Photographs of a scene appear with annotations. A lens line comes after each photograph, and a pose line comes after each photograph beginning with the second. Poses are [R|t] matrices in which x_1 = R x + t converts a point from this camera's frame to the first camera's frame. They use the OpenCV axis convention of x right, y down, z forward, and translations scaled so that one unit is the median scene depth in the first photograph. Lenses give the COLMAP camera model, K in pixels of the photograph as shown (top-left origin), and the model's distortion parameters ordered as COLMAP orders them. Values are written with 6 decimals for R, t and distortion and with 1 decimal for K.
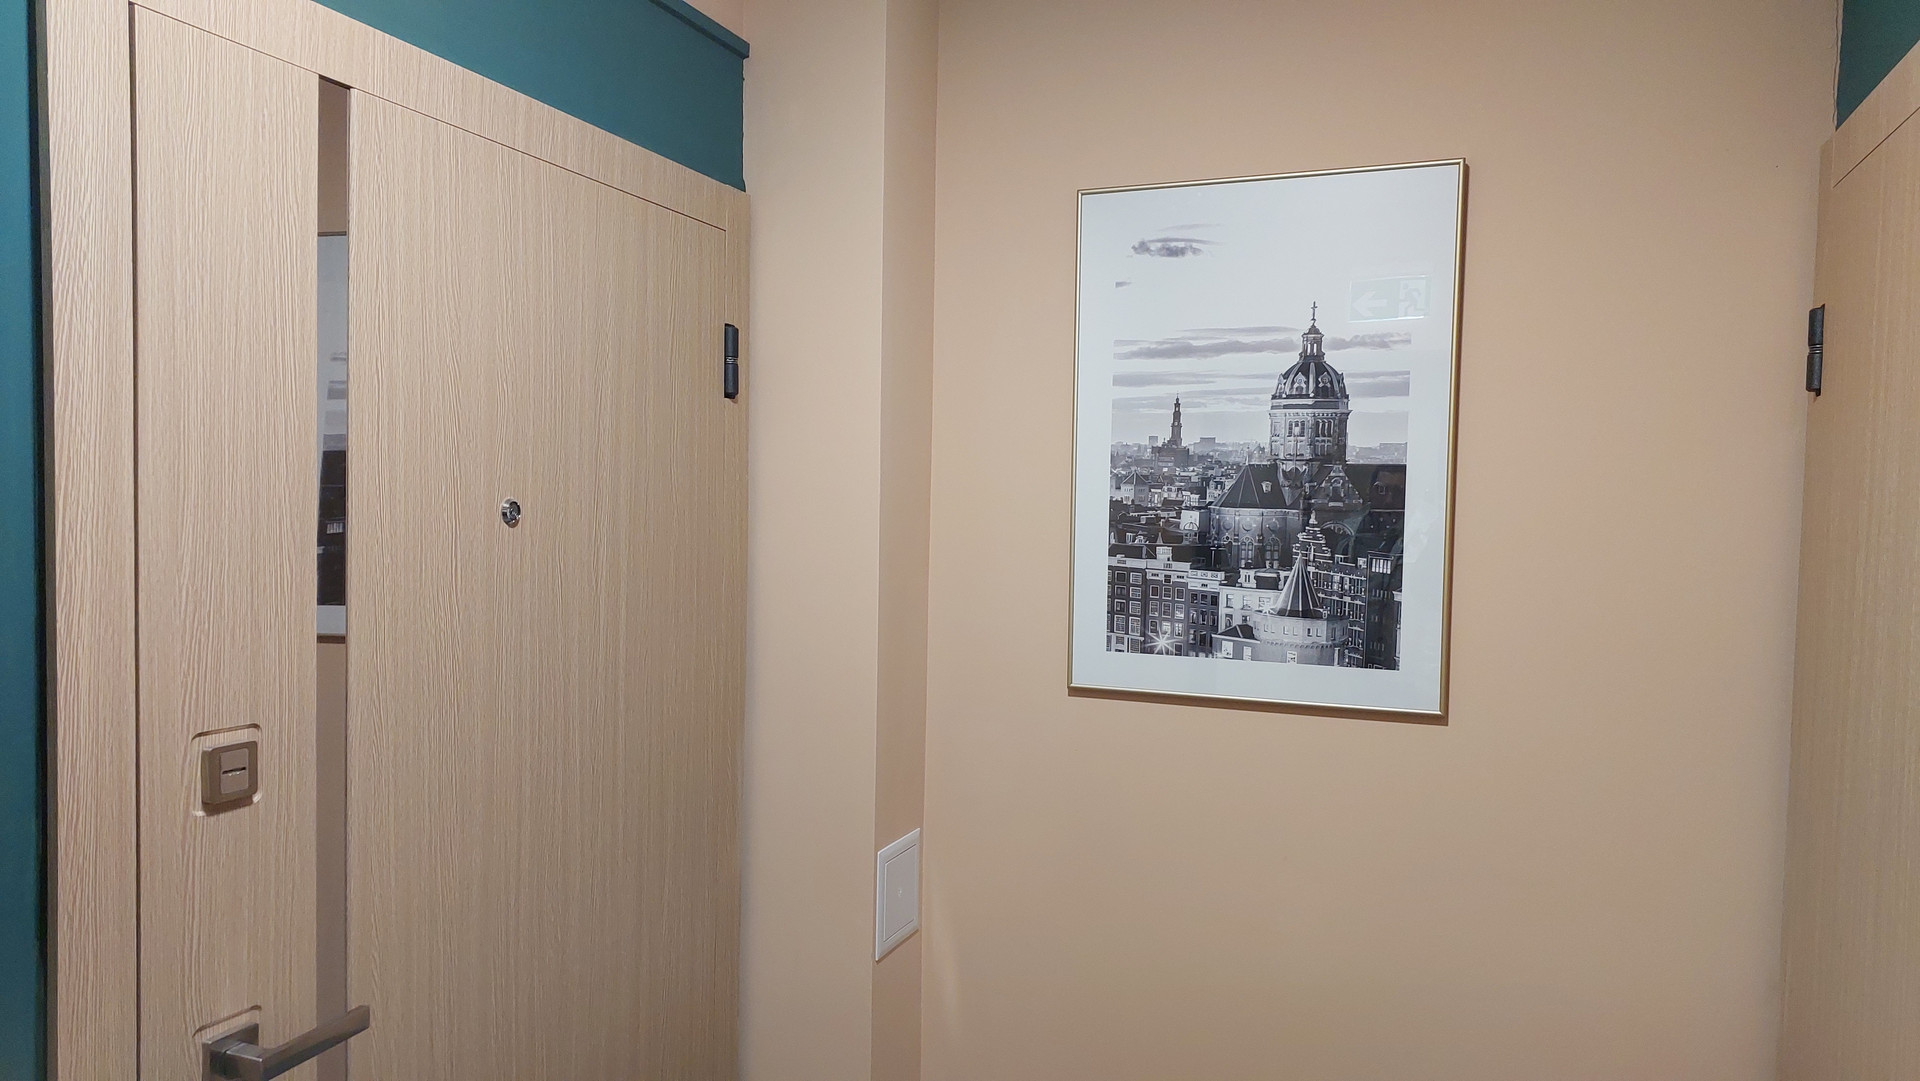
lens RADIAL K [[1289.1, 0, 958.9], [0, 1289.1, 548.5], [0, 0, 1]] dist [0.057959, -0.048970]
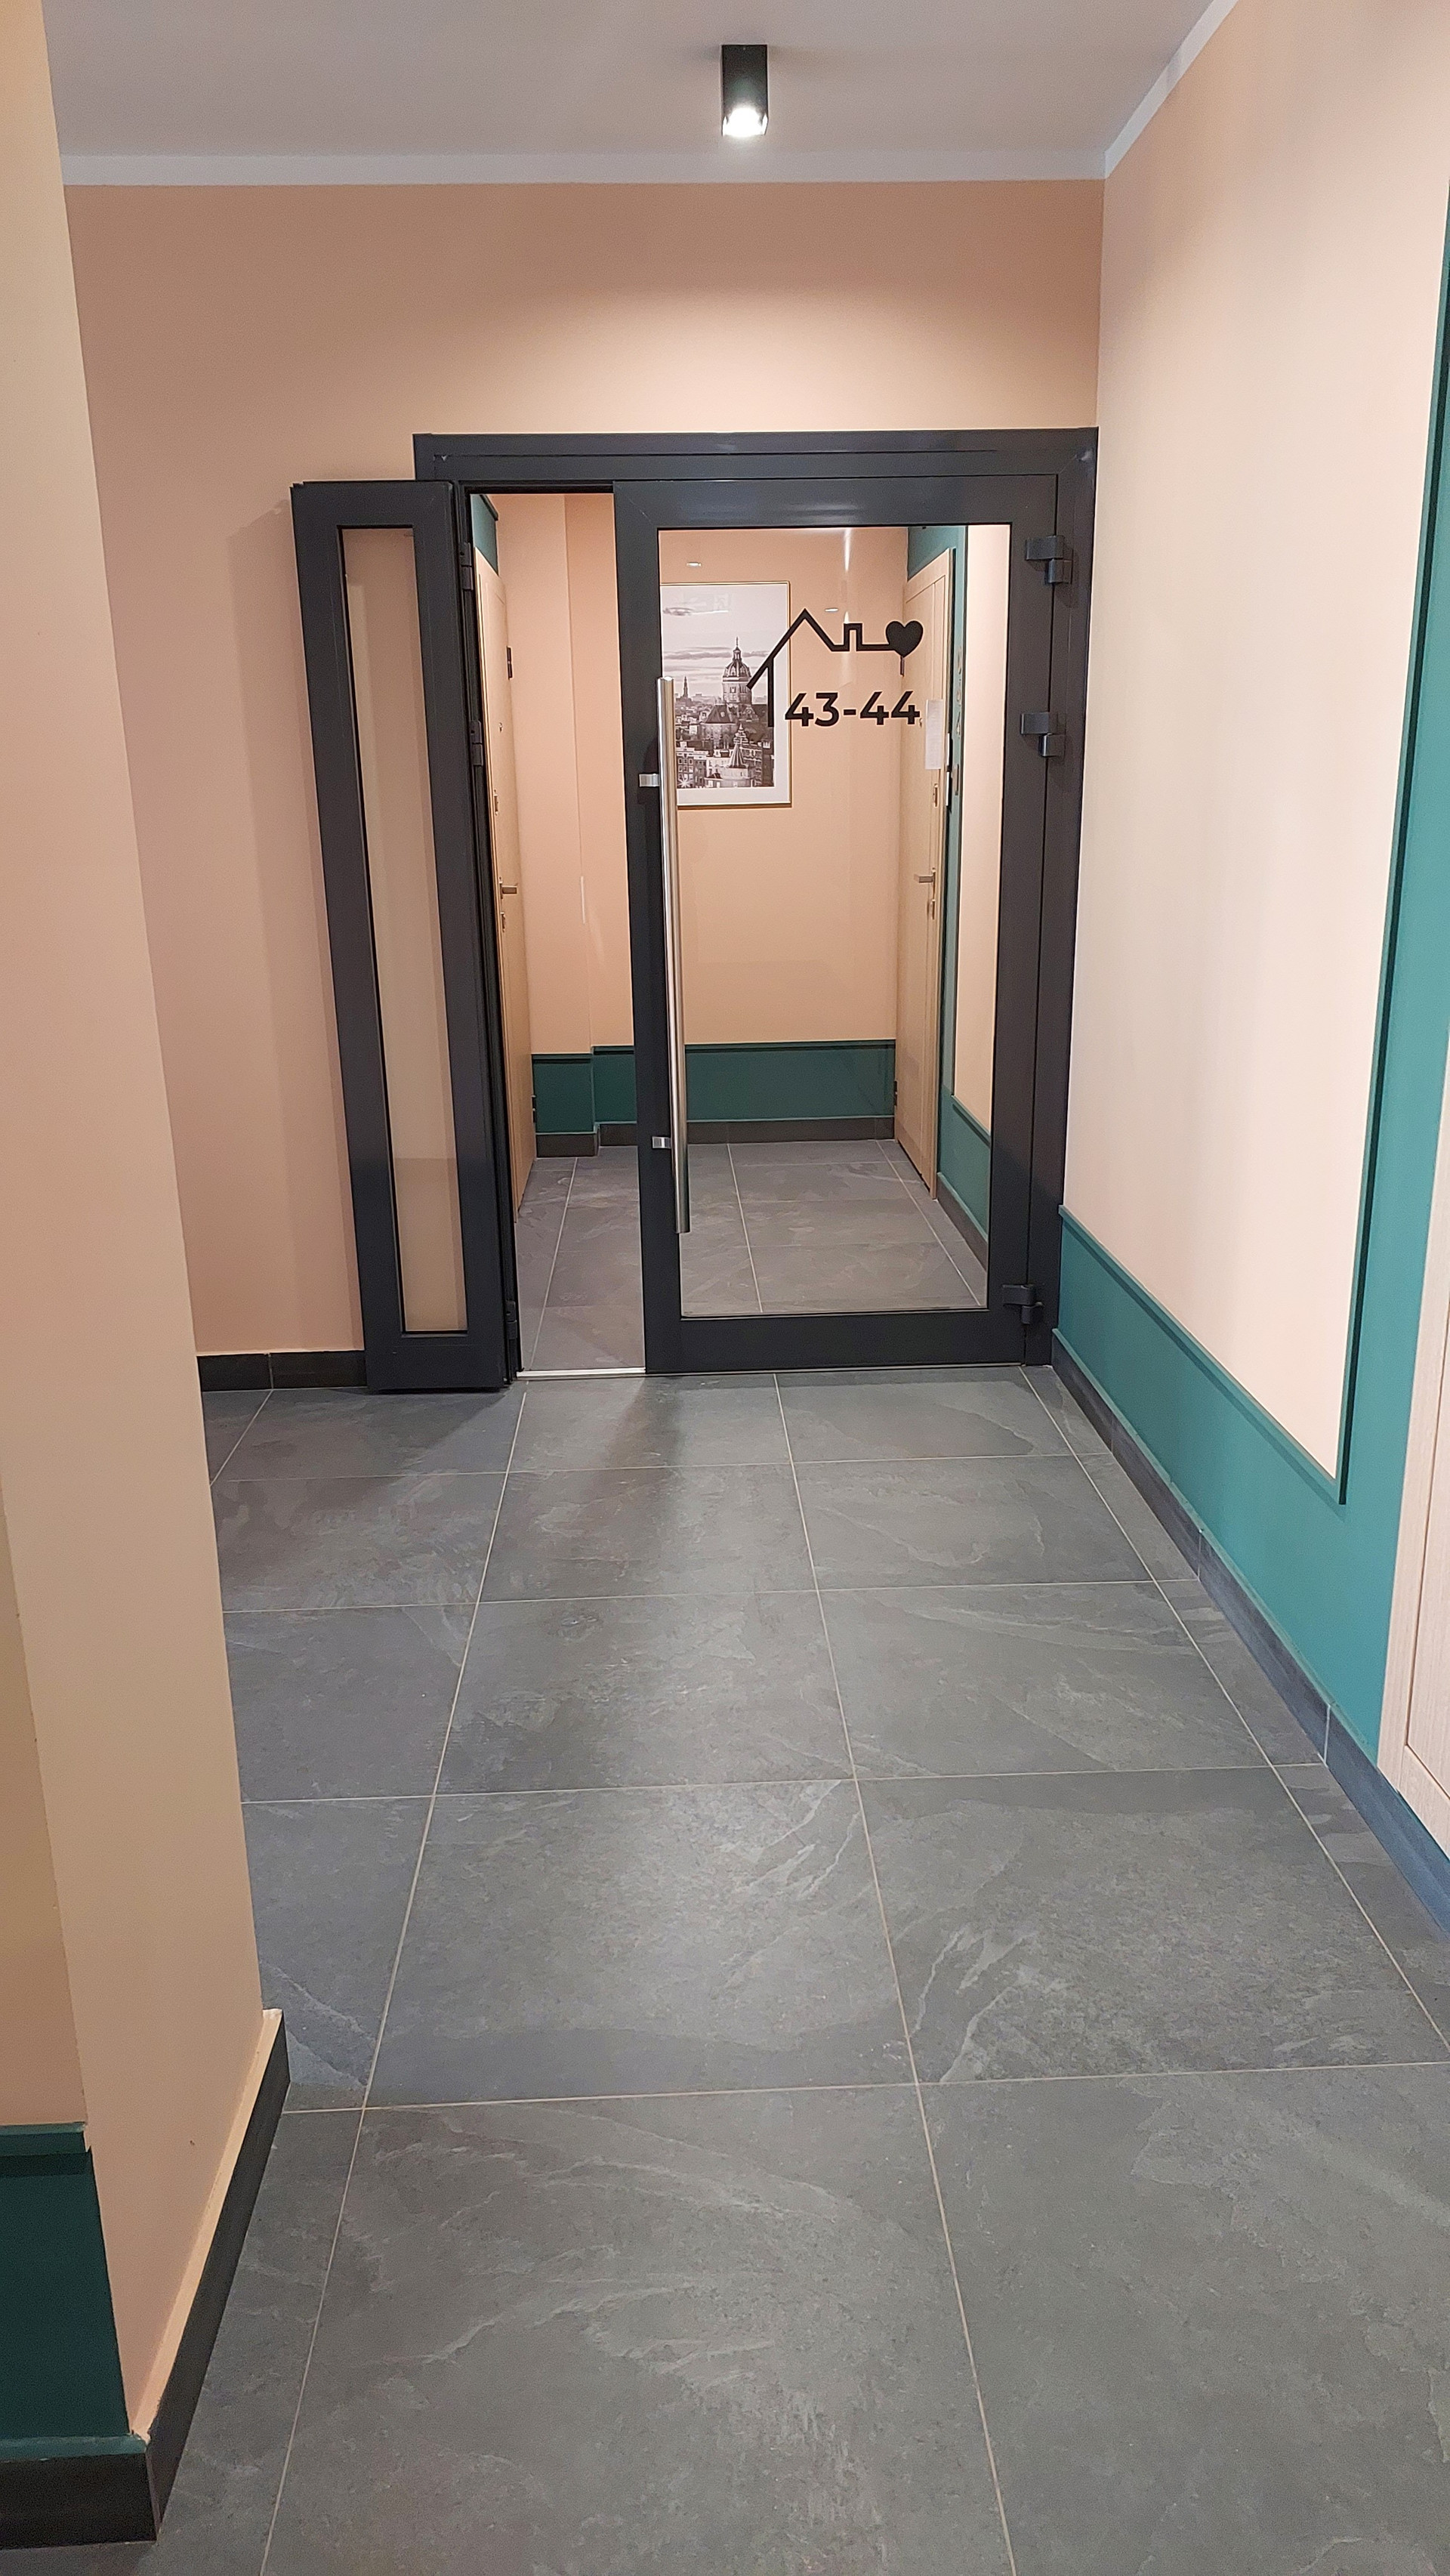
lens RADIAL K [[1729.3, 0, 732.1], [0, 1729.3, 1290.5], [0, 0, 1]] dist [0.057959, -0.048970]
pose [[0.907682, -0.155139, 0.389931, -1.241248], [0.054891, 0.965067, 0.256188, 0.167918], [-0.416054, -0.211134, 0.884489, -2.243440]]
